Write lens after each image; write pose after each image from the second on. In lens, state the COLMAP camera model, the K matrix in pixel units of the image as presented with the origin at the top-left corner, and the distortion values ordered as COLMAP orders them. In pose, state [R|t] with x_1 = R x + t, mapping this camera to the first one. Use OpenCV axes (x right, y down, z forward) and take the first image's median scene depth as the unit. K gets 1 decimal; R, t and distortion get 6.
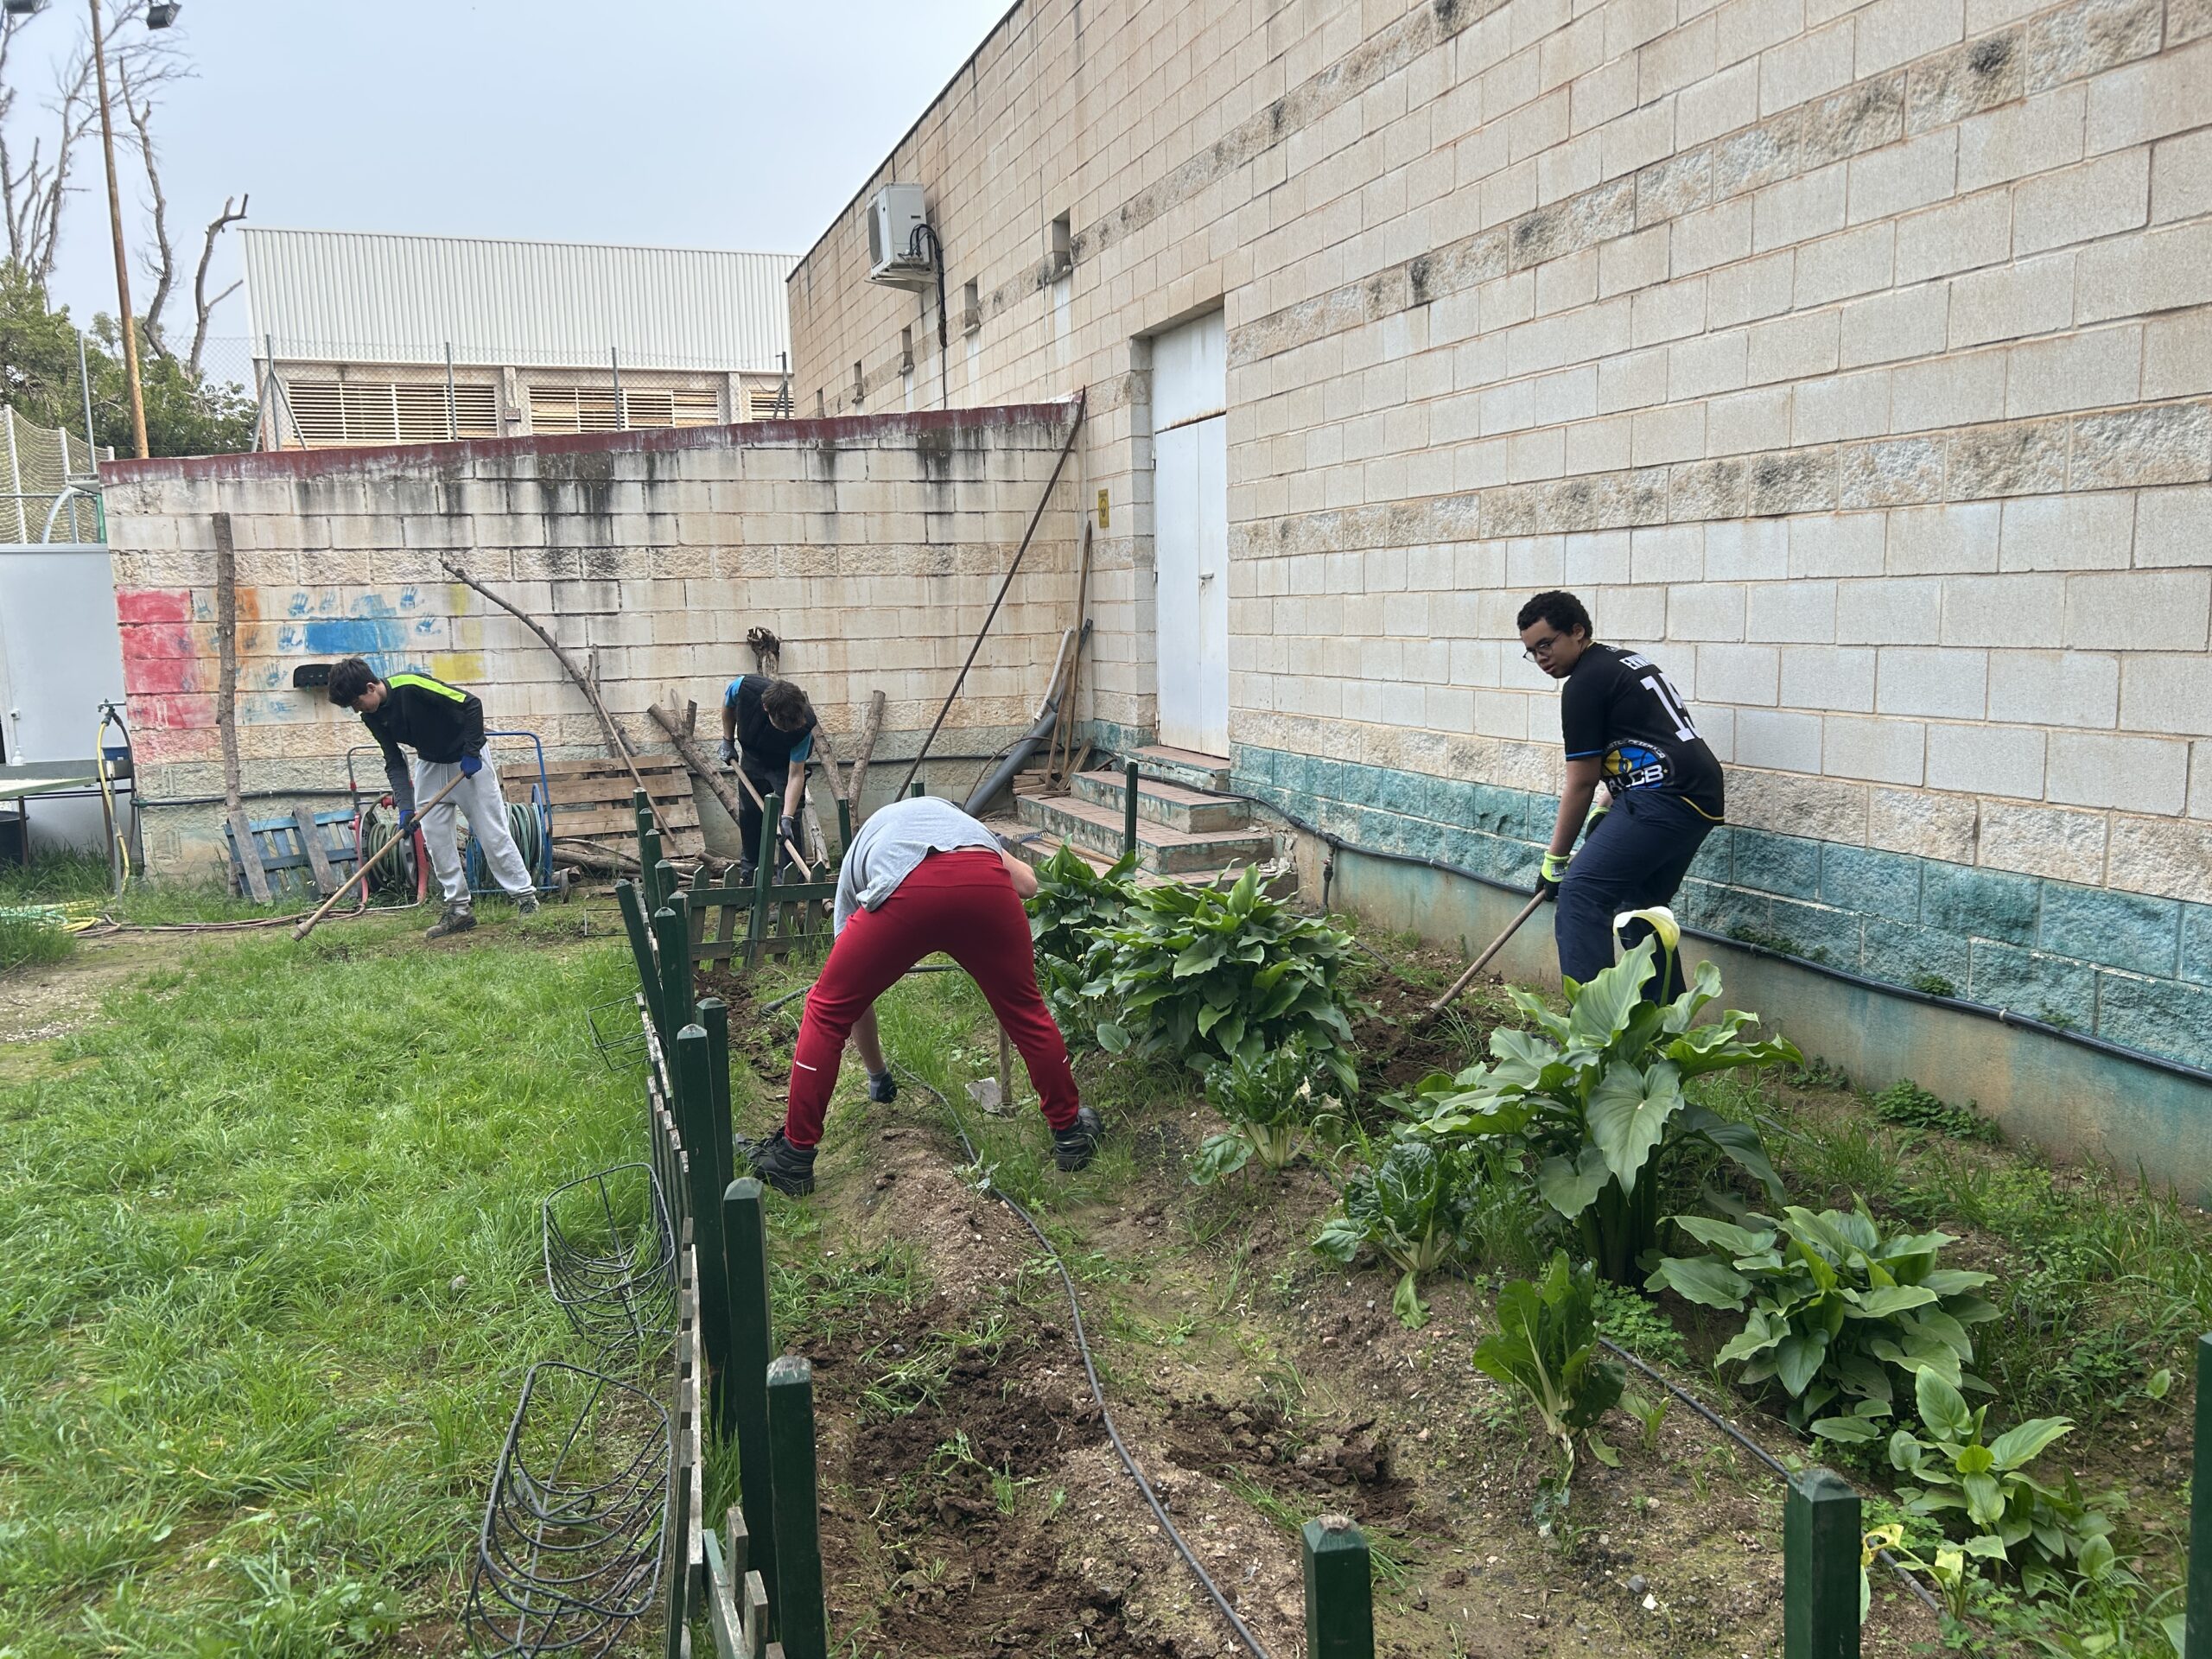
lens RADIAL K [[1754.2, 0, 1107.0], [0, 1754.2, 832.9], [0, 0, 1]] dist [0.016165, -0.002202]
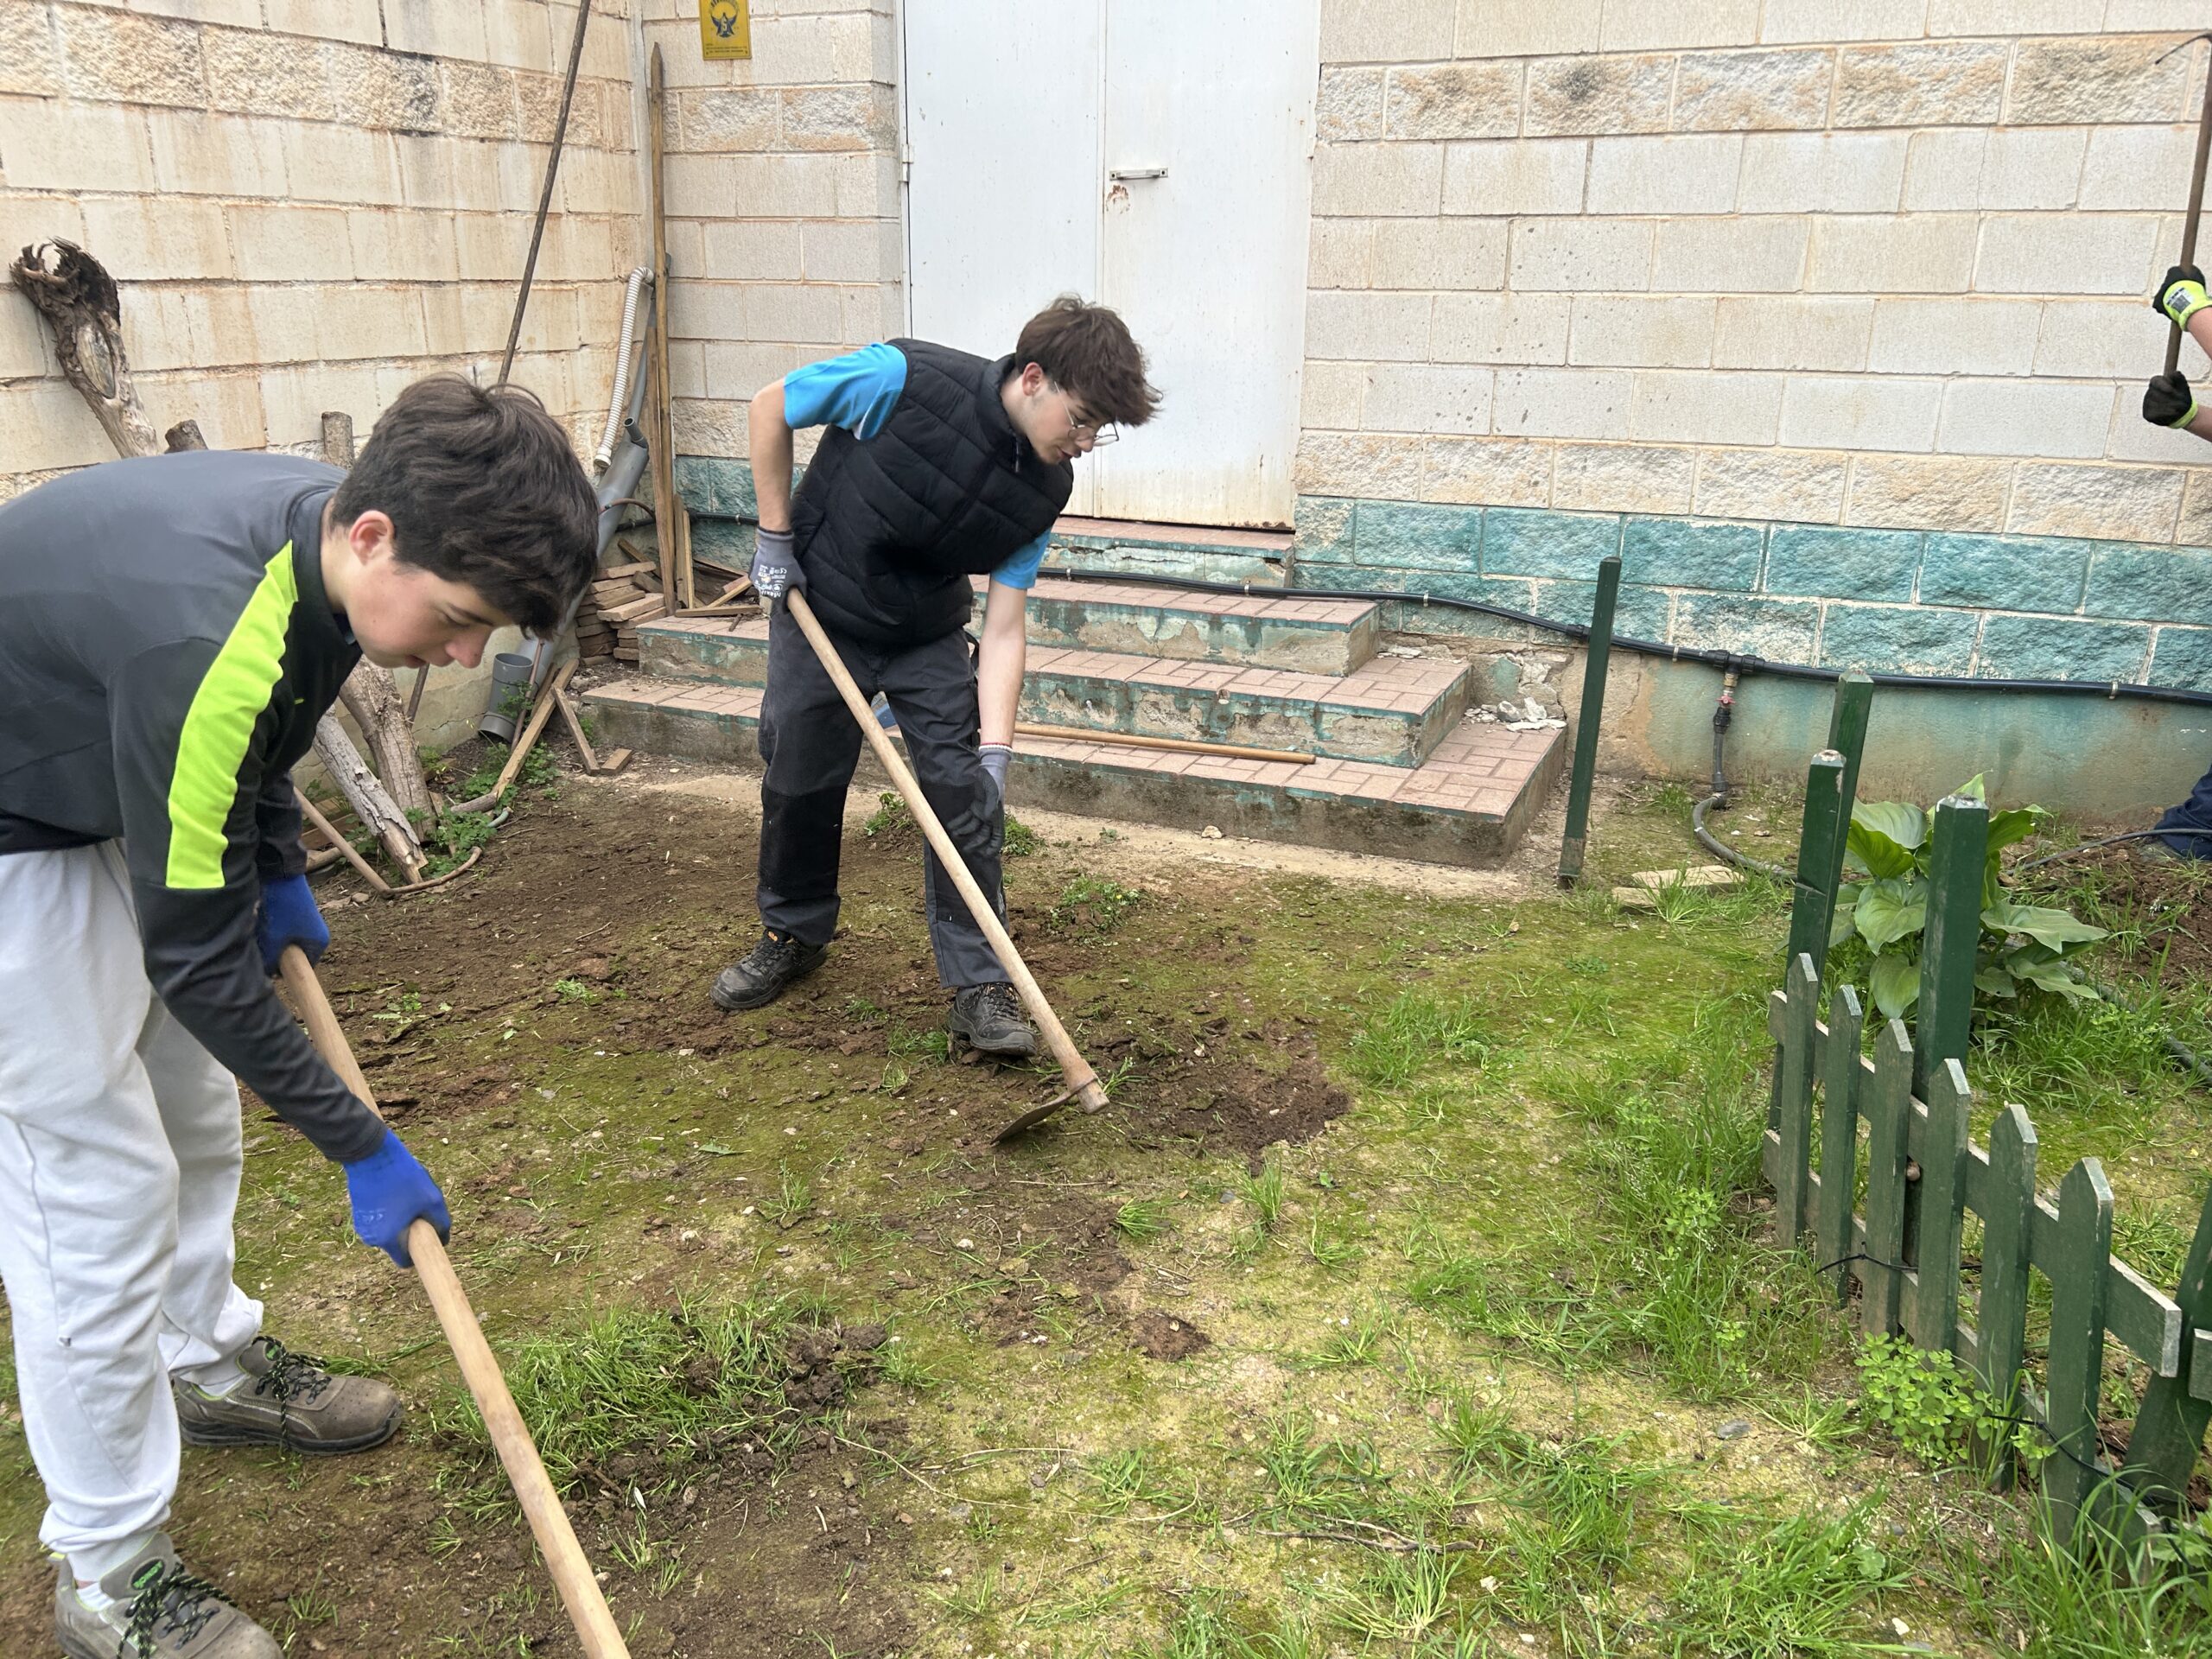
lens RADIAL K [[1754.2, 0, 1107.0], [0, 1754.2, 831.8], [0, 0, 1]] dist [0.016165, -0.002202]
pose [[0.666691, -0.199749, 0.718069, -0.381710], [0.072267, 0.976204, 0.204460, -0.065216], [-0.741822, -0.084419, 0.665262, 0.669451]]
